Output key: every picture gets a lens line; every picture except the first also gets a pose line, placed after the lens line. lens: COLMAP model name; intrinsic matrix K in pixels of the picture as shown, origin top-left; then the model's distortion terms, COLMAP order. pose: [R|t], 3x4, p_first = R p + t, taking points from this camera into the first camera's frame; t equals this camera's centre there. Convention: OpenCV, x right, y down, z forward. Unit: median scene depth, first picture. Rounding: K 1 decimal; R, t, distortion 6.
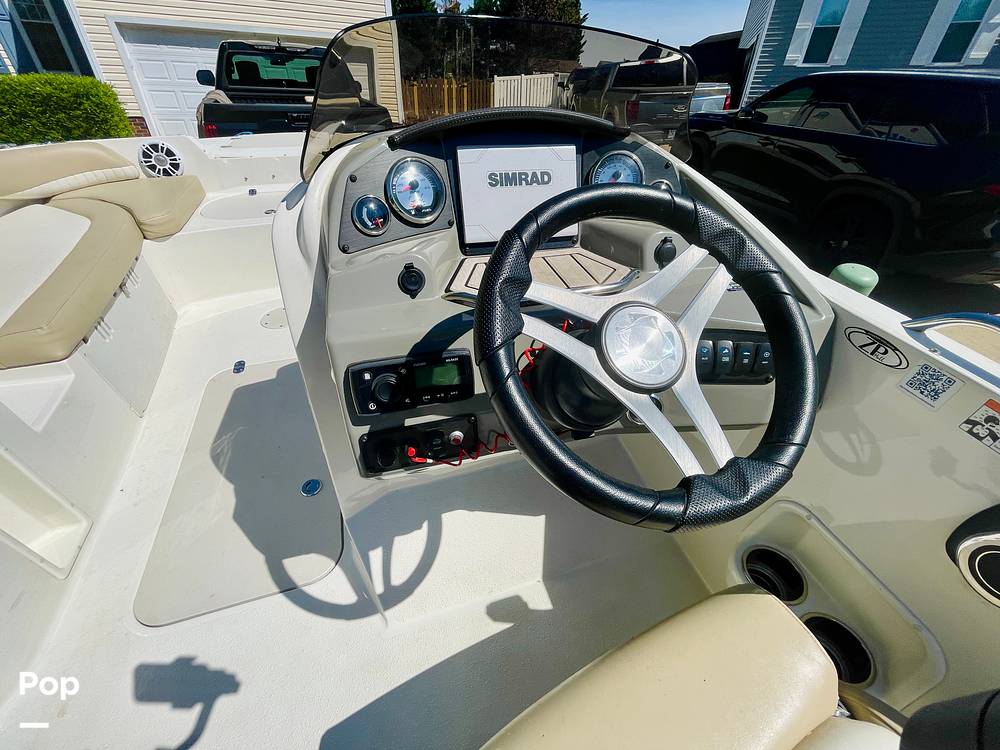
lens RADIAL K [[403.8, 0, 495.2], [0, 403.8, 375.7], [0, 0, 1]] dist [-0.000632, -0.000464]
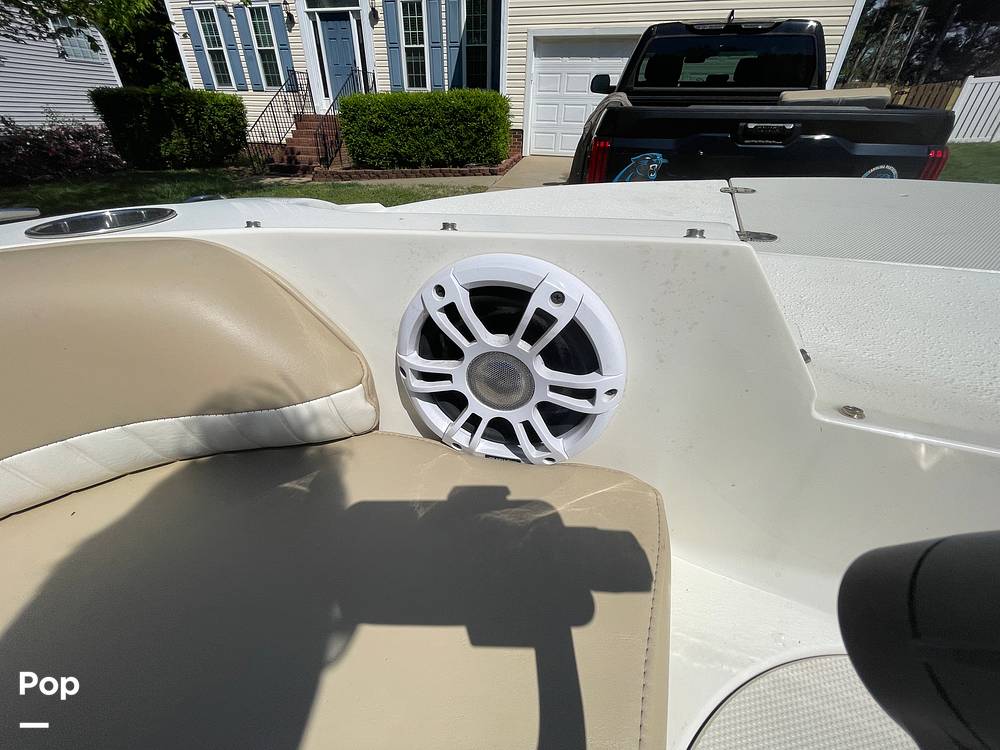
lens RADIAL K [[408.0, 0, 495.6], [0, 408.0, 375.1], [0, 0, 1]] dist [-0.003234, 0.000263]
pose [[0.770223, 0.337664, -0.541054, -0.207176], [-0.356064, 0.931491, 0.074451, -0.150649], [0.529127, 0.135306, 0.837686, 0.241109]]
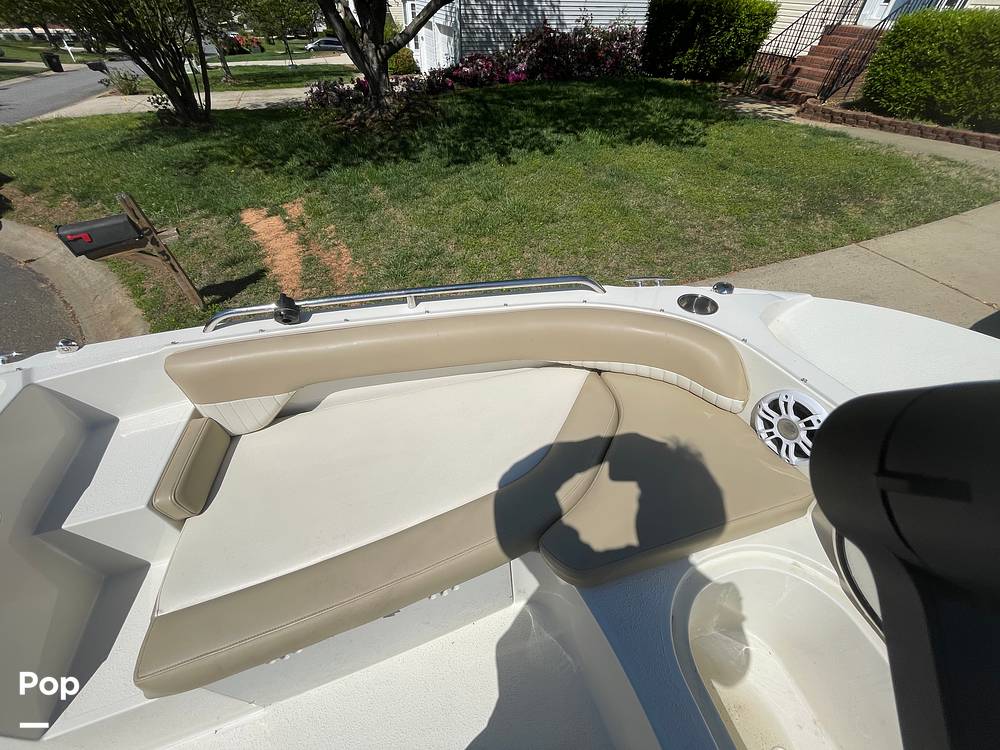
lens RADIAL K [[408.0, 0, 495.6], [0, 408.0, 375.1], [0, 0, 1]] dist [-0.003234, 0.000263]
pose [[-0.058936, 0.679921, -0.730913, -0.141870], [-0.567834, 0.579360, 0.584728, -0.179558], [0.821030, 0.449499, 0.351937, 0.148471]]
